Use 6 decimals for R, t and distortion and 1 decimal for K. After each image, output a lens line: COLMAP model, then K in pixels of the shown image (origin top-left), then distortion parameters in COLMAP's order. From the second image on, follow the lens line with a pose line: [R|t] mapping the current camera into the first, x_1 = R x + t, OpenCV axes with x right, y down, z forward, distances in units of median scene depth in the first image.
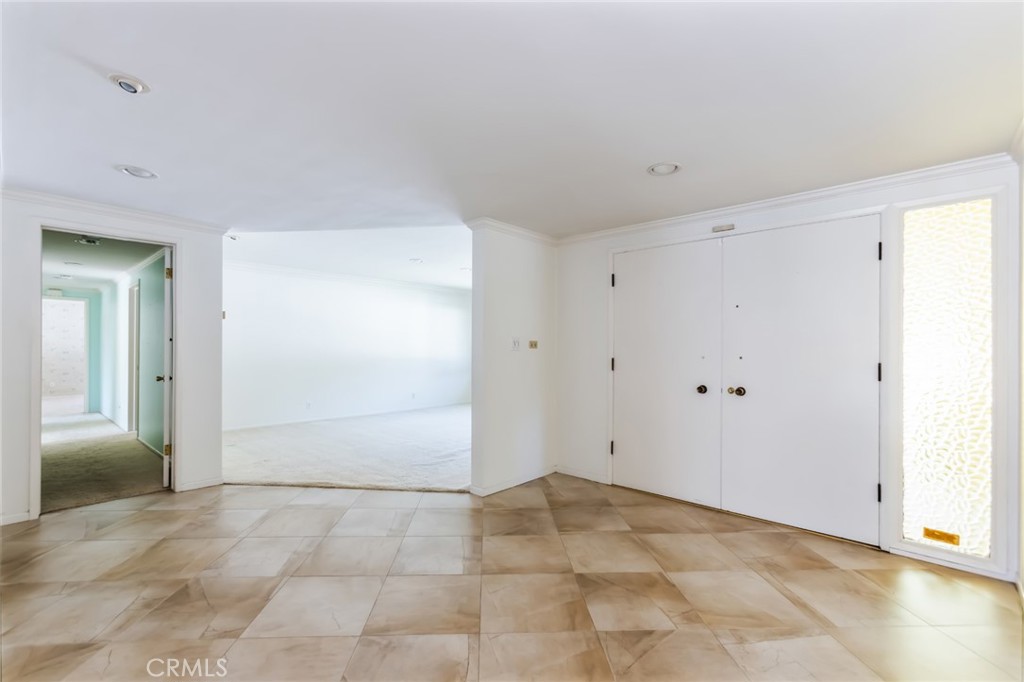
lens RADIAL K [[451.9, 0, 507.6], [0, 451.9, 342.6], [0, 0, 1]] dist [-0.015513, 0.001210]
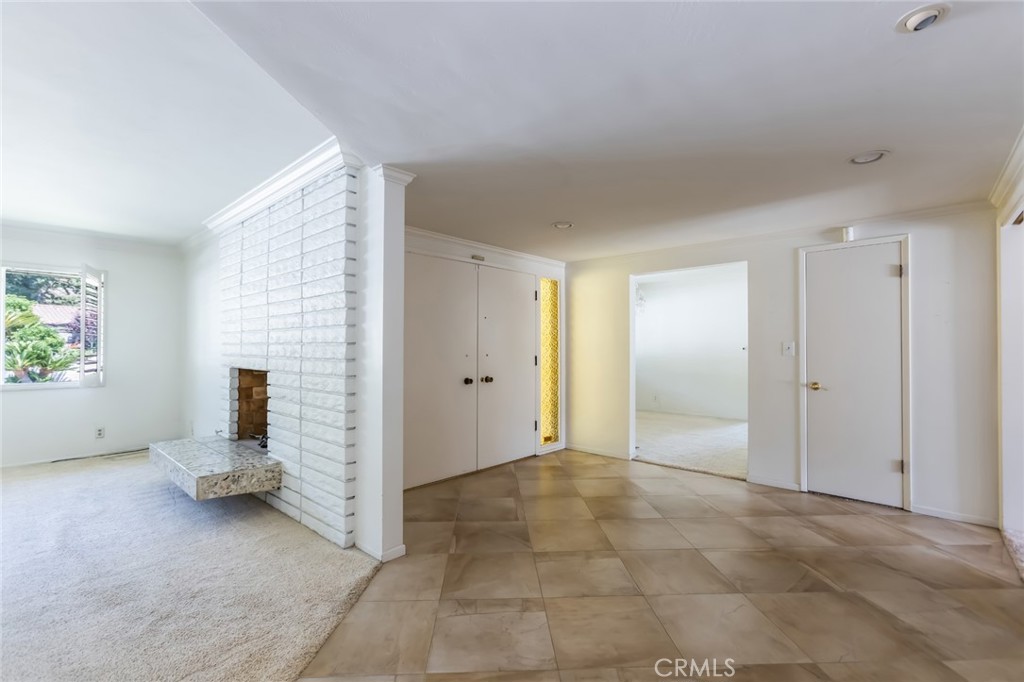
lens RADIAL K [[451.9, 0, 508.4], [0, 451.9, 340.6], [0, 0, 1]] dist [-0.015513, 0.001210]
pose [[0.009225, 0.008837, 0.999918, -0.954923], [-0.003083, 0.999956, -0.008809, 0.001784], [-0.999953, -0.003001, 0.009252, 1.010653]]
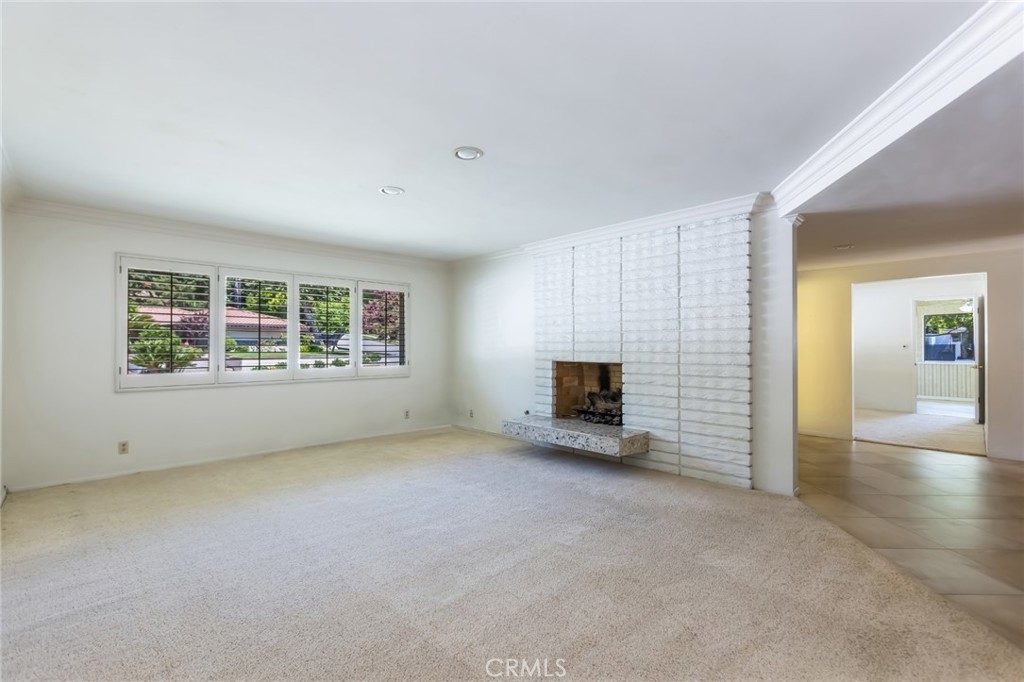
lens RADIAL K [[451.9, 0, 510.8], [0, 451.9, 344.0], [0, 0, 1]] dist [-0.015513, 0.001210]
pose [[0.086801, -0.000594, 0.996226, -1.350468], [-0.003389, 0.999994, 0.000891, 0.006890], [-0.996220, -0.003453, 0.086798, 1.885898]]
